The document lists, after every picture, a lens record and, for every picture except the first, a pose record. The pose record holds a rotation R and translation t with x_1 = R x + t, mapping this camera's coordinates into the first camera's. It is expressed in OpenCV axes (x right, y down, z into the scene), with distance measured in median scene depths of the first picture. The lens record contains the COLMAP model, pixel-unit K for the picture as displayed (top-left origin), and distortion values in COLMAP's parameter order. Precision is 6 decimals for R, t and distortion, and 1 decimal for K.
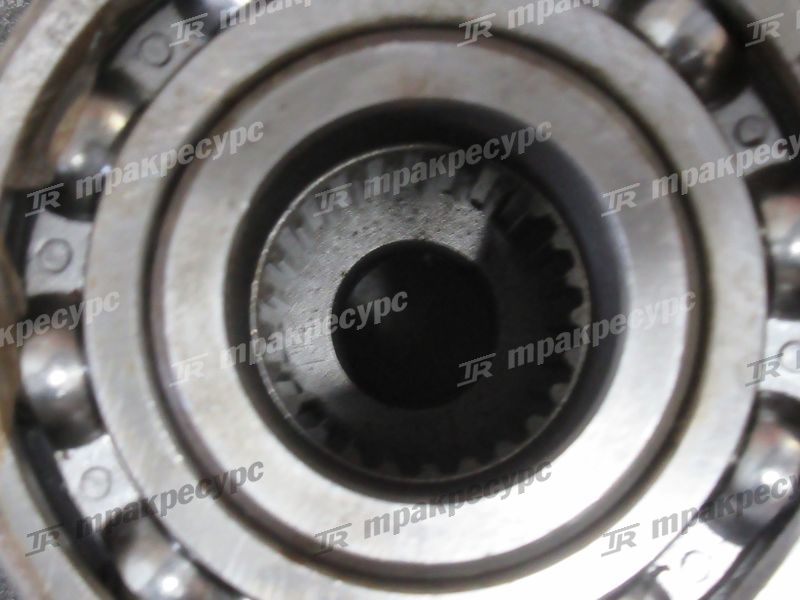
lens RADIAL K [[1657.7, 0, 403.5], [0, 1657.7, 301.0], [0, 0, 1]] dist [0.002662, 0.000000]
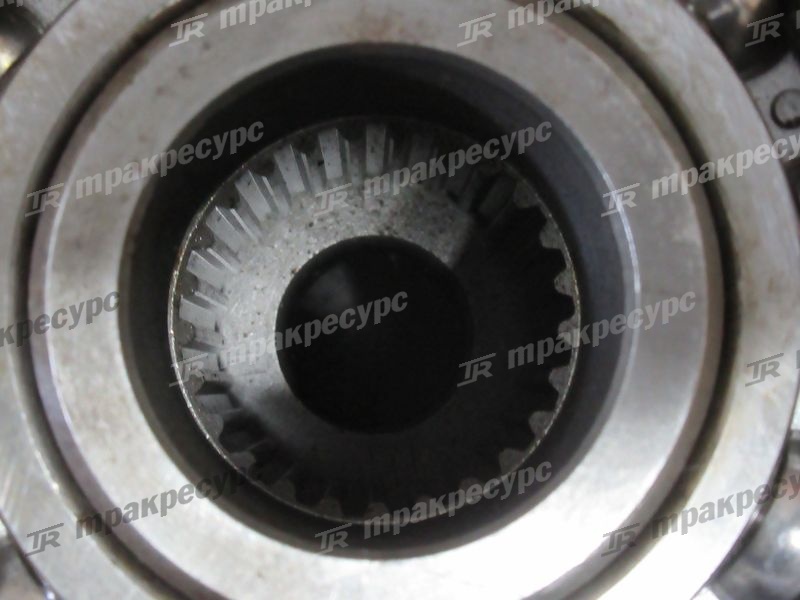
lens RADIAL K [[1657.7, 0, 396.5], [0, 1657.7, 301.7], [0, 0, 1]] dist [0.002662, 0.000000]
pose [[0.999035, 0.043473, 0.006208, 0.015160], [-0.043403, 0.998997, -0.010979, 0.007661], [-0.006679, 0.010699, 0.999920, 0.177945]]
